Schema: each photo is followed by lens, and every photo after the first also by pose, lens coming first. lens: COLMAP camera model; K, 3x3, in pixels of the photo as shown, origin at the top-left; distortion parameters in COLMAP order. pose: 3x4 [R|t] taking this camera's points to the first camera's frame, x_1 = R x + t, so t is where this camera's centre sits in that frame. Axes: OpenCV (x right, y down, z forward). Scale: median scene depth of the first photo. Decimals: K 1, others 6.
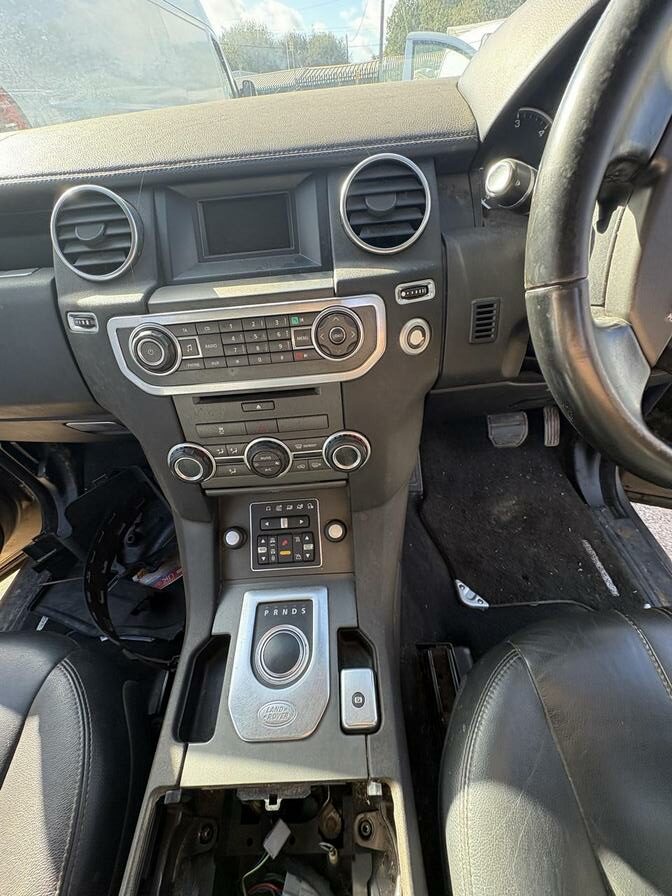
lens RADIAL K [[358.8, 0, 336.0], [0, 358.8, 448.0], [0, 0, 1]] dist [0.002595, -0.000073]
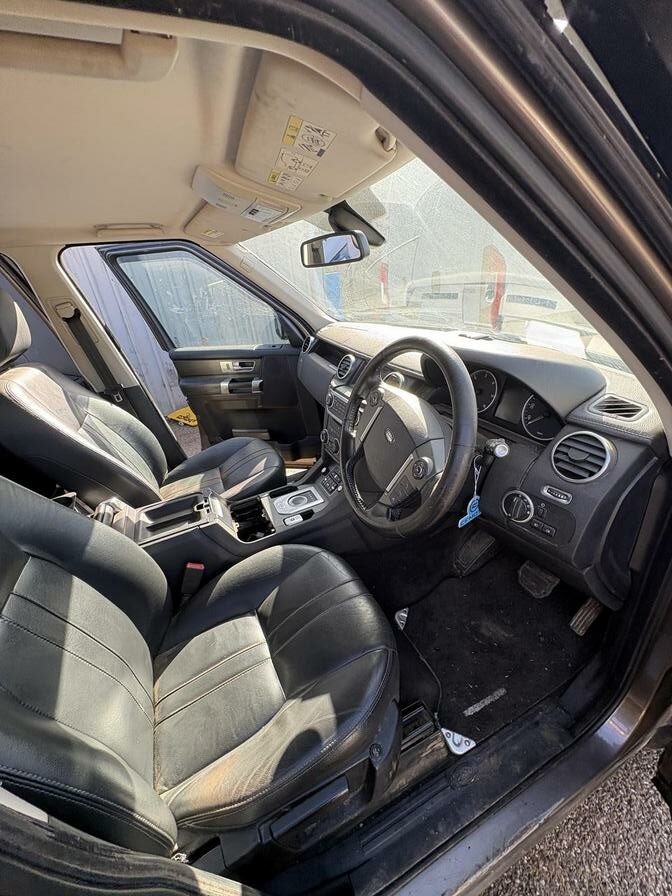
lens RADIAL K [[358.8, 0, 336.0], [0, 358.8, 448.0], [0, 0, 1]] dist [0.002595, -0.000073]
pose [[0.400625, 0.450425, -0.797882, 1.129457], [-0.596049, 0.789488, 0.146404, -0.202415], [0.695863, 0.416924, 0.584765, -0.356630]]
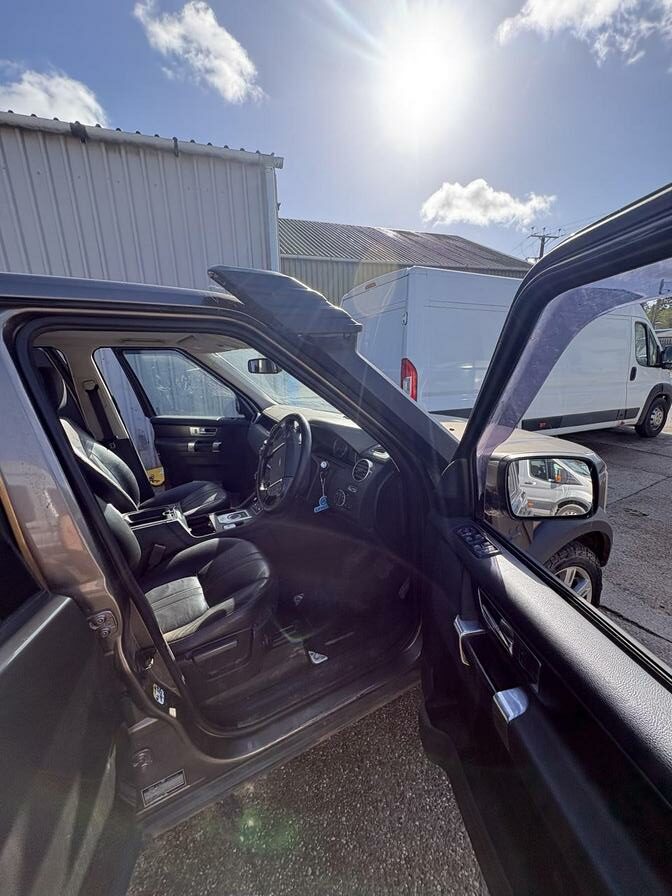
lens RADIAL K [[358.8, 0, 336.0], [0, 358.8, 448.0], [0, 0, 1]] dist [0.002595, -0.000073]
pose [[0.464489, 0.287178, -0.837722, 2.033126], [-0.634101, 0.768199, -0.088243, -0.245674], [0.618196, 0.572188, 0.538920, -0.558701]]
